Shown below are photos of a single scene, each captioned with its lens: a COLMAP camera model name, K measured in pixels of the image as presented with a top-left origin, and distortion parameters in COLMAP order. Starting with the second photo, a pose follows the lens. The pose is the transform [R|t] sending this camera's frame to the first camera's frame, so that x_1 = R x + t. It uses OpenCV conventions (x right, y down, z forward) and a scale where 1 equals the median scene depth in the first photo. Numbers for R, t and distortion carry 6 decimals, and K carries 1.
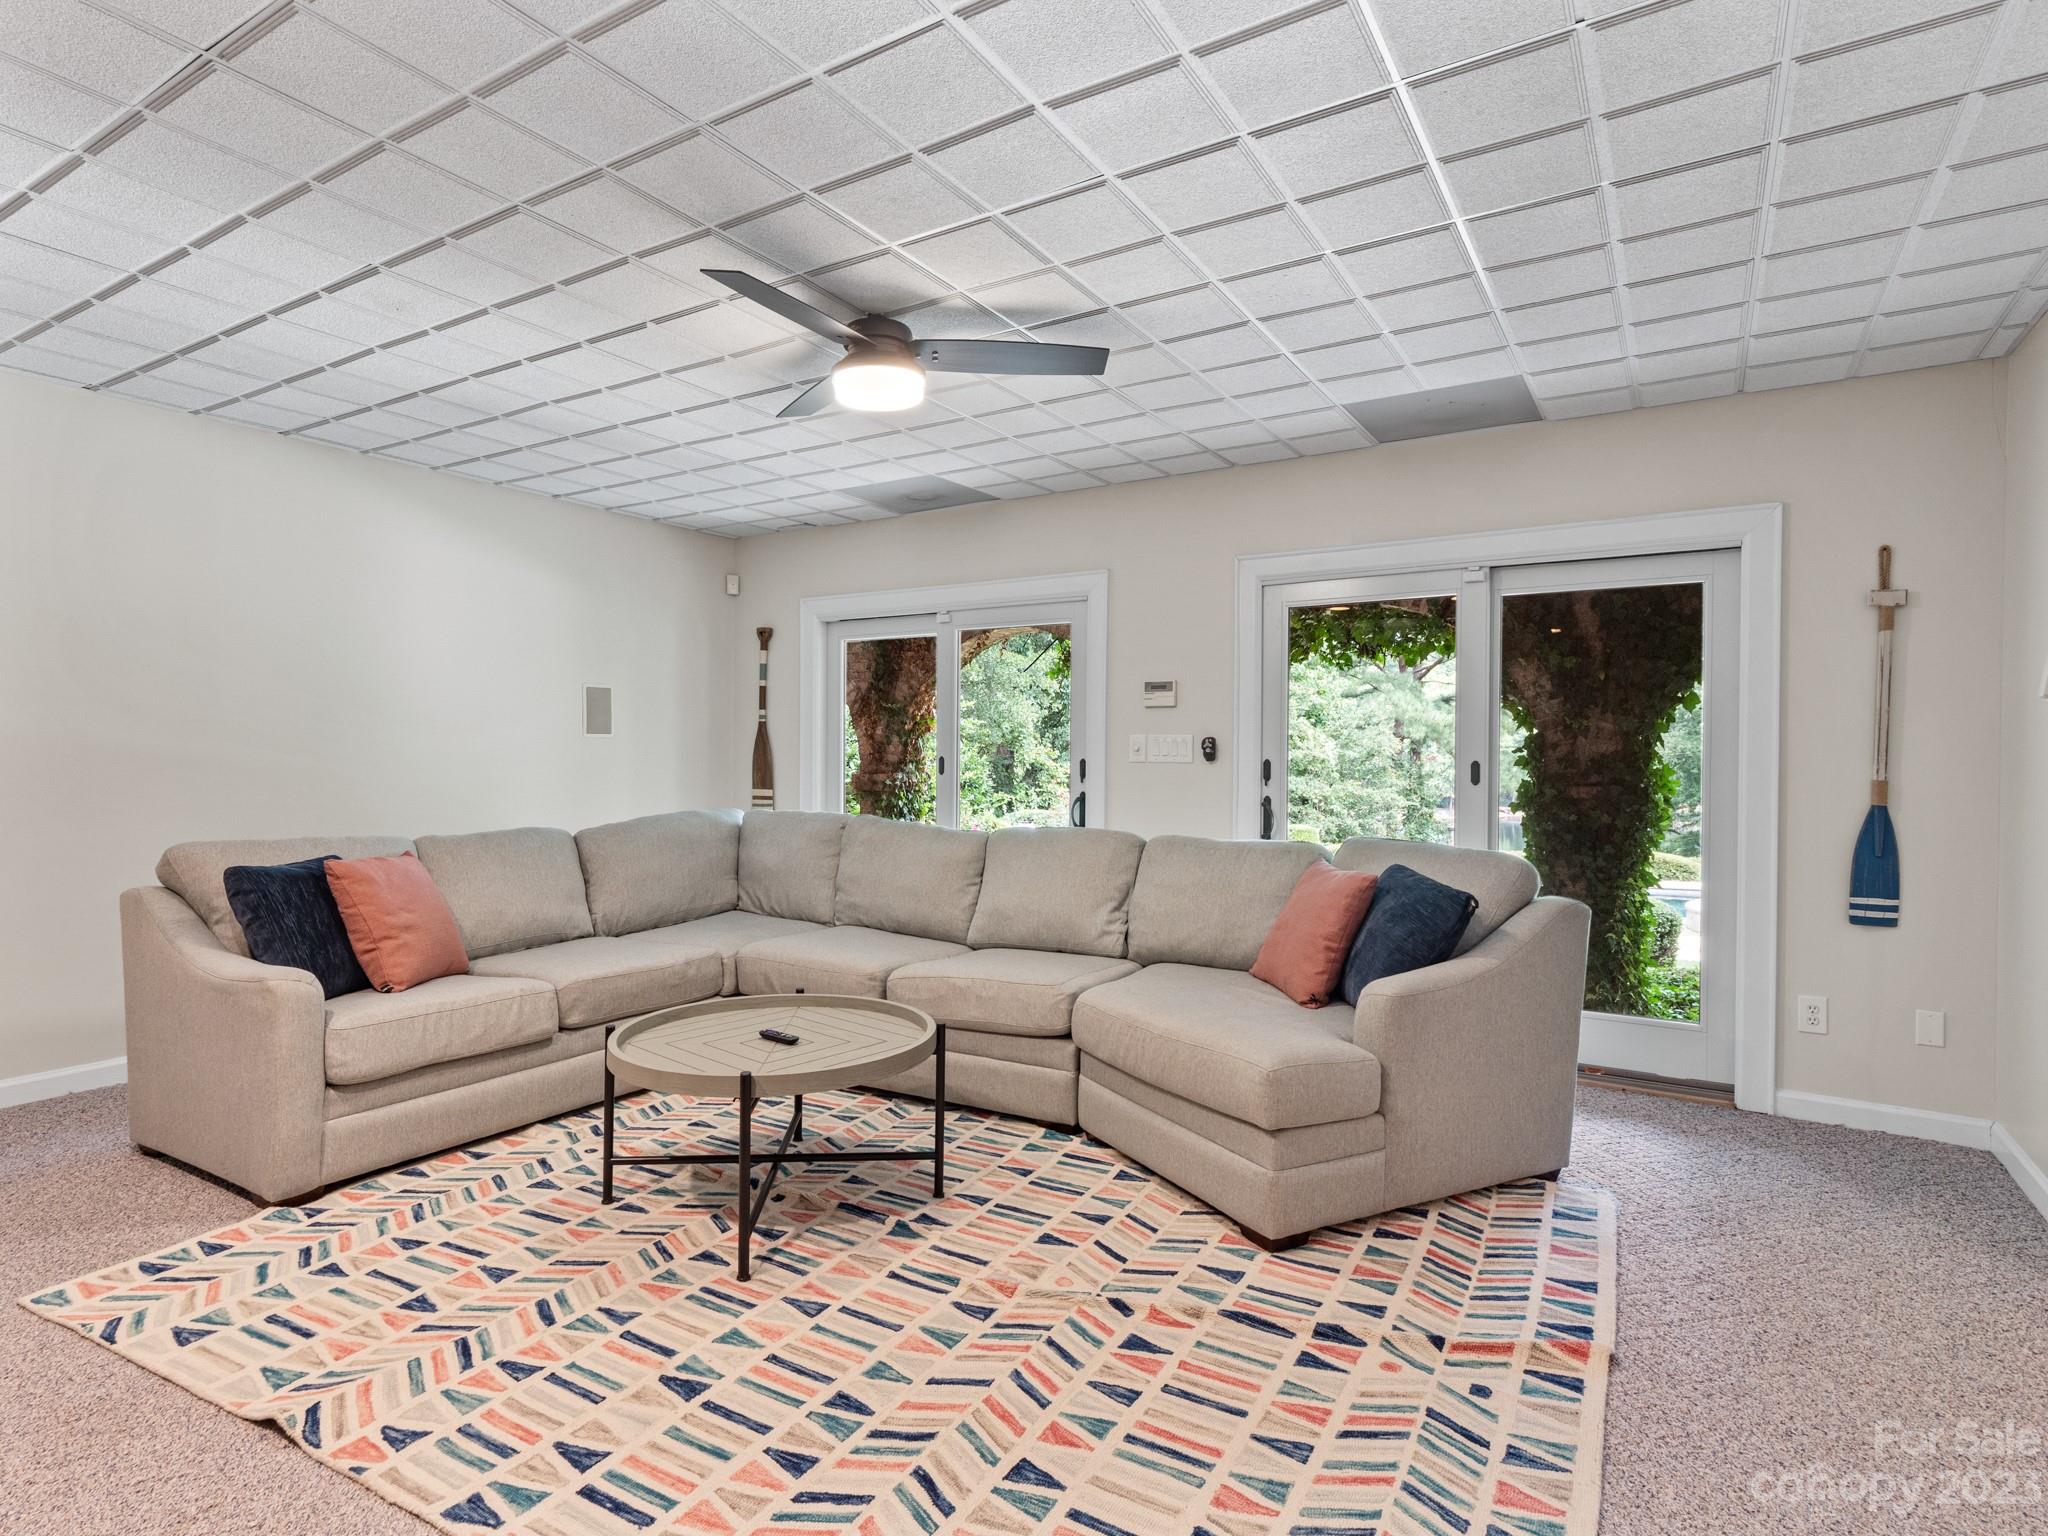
lens RADIAL K [[1091.0, 0, 1013.7], [0, 1091.0, 767.3], [0, 0, 1]] dist [0.012758, -0.000812]
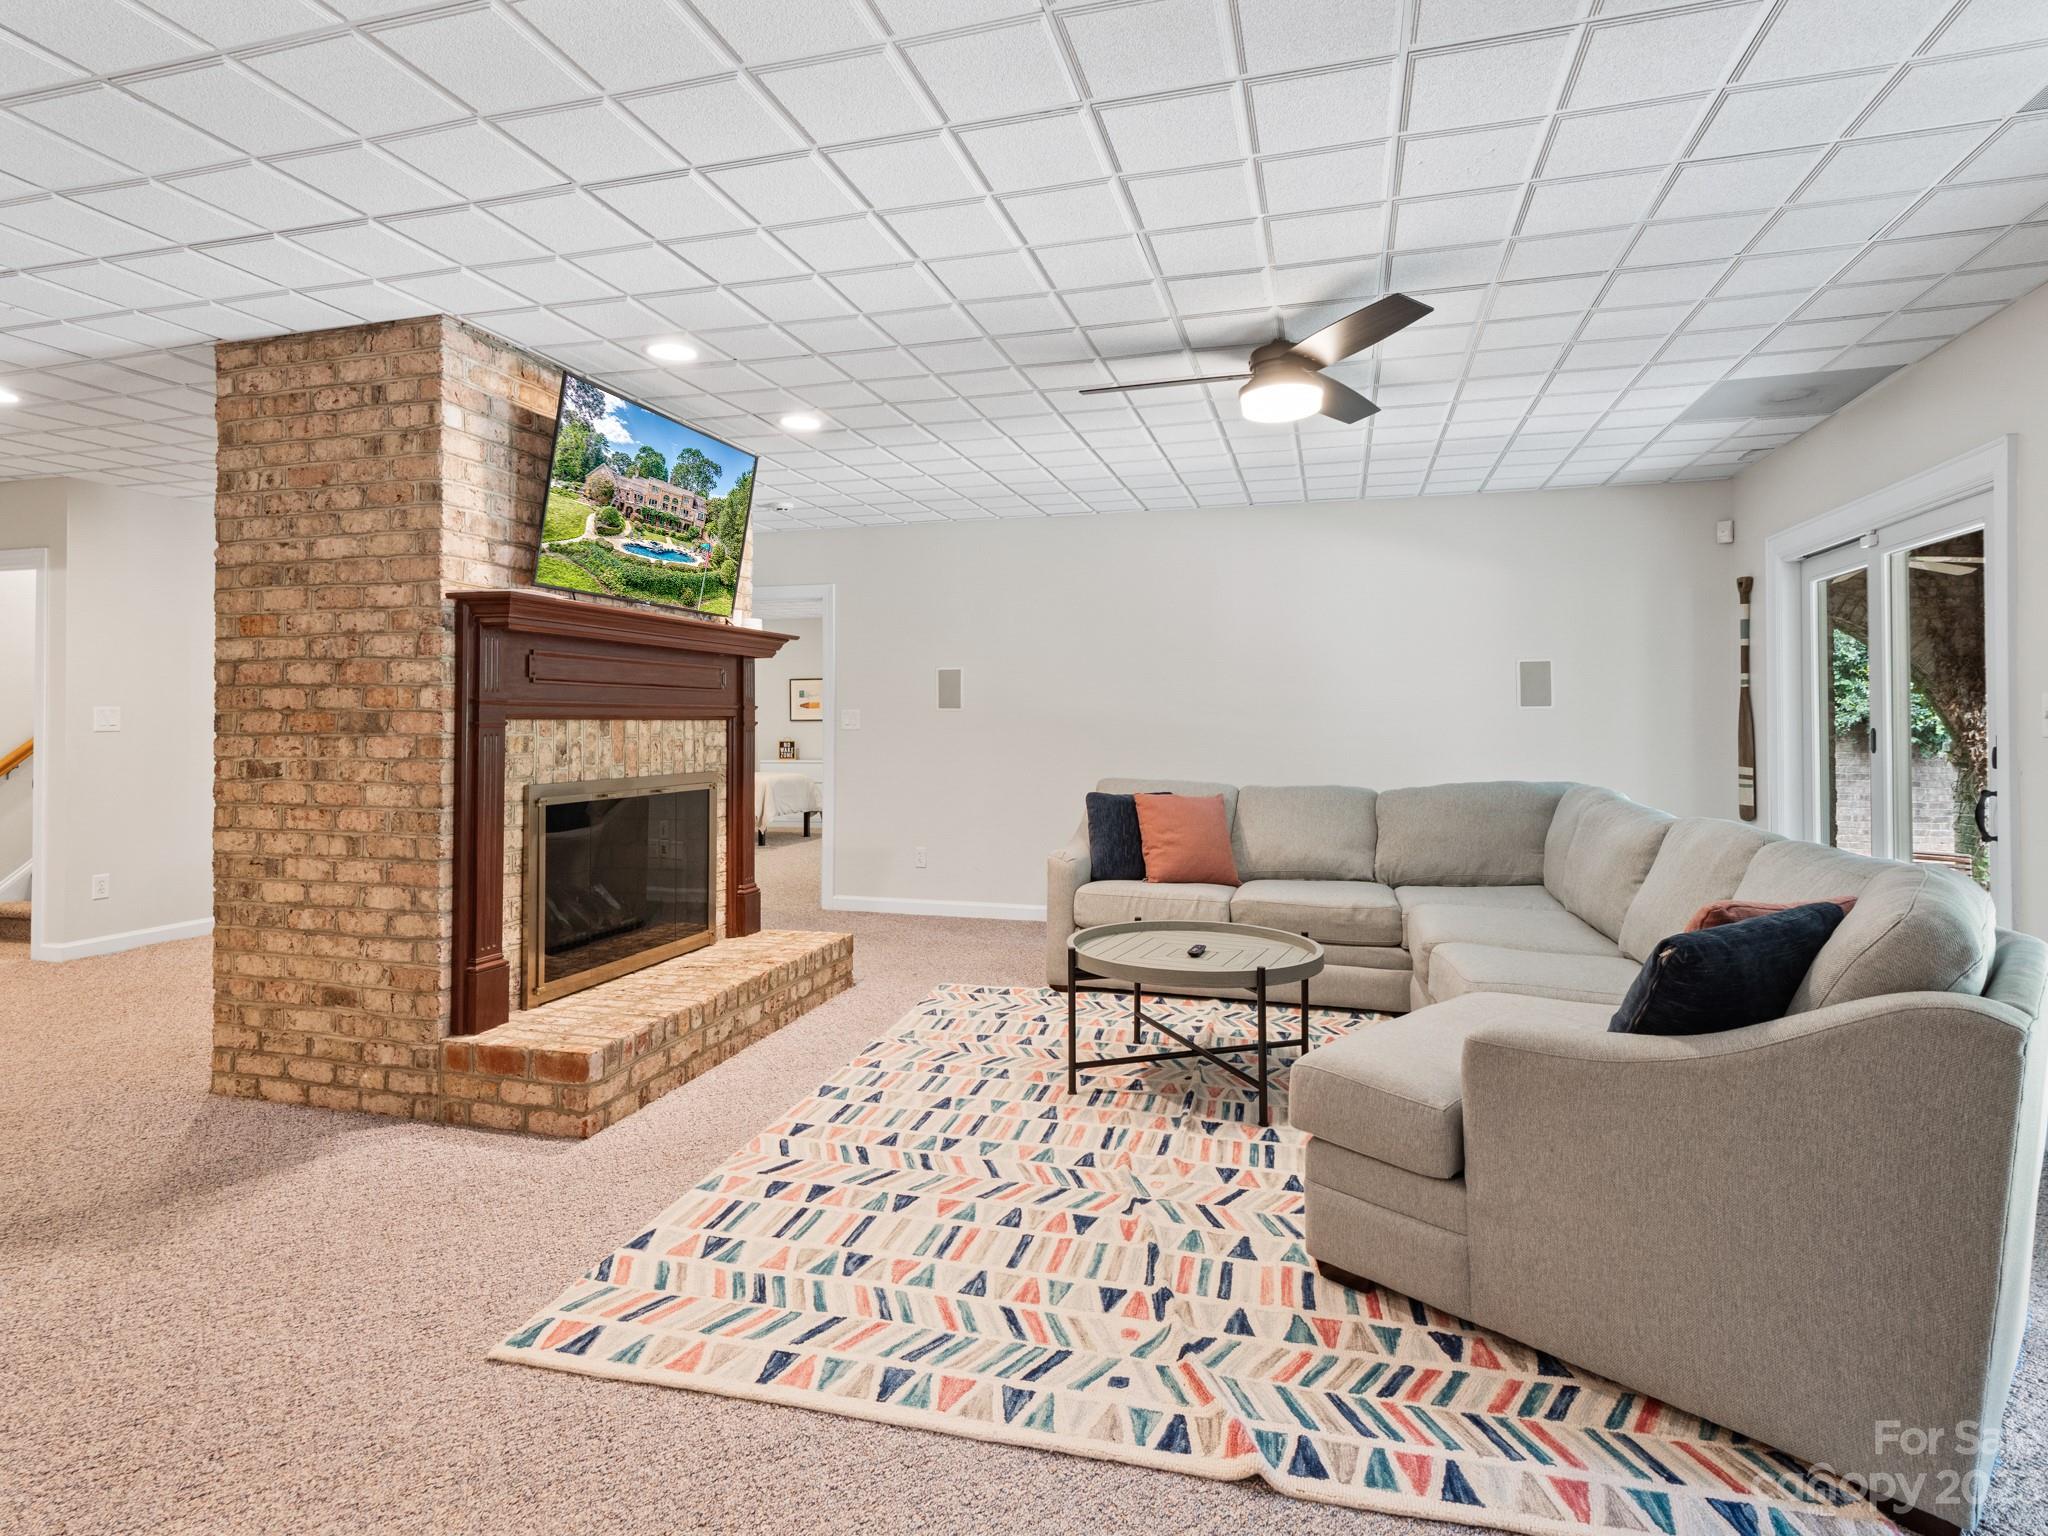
lens RADIAL K [[1091.0, 0, 995.1], [0, 1091.0, 702.6], [0, 0, 1]] dist [0.012758, -0.000812]
pose [[0.257915, -0.024668, -0.965853, 1.172940], [-0.009668, 0.999558, -0.028110, -0.000033], [0.966119, 0.016588, 0.257562, 0.556917]]
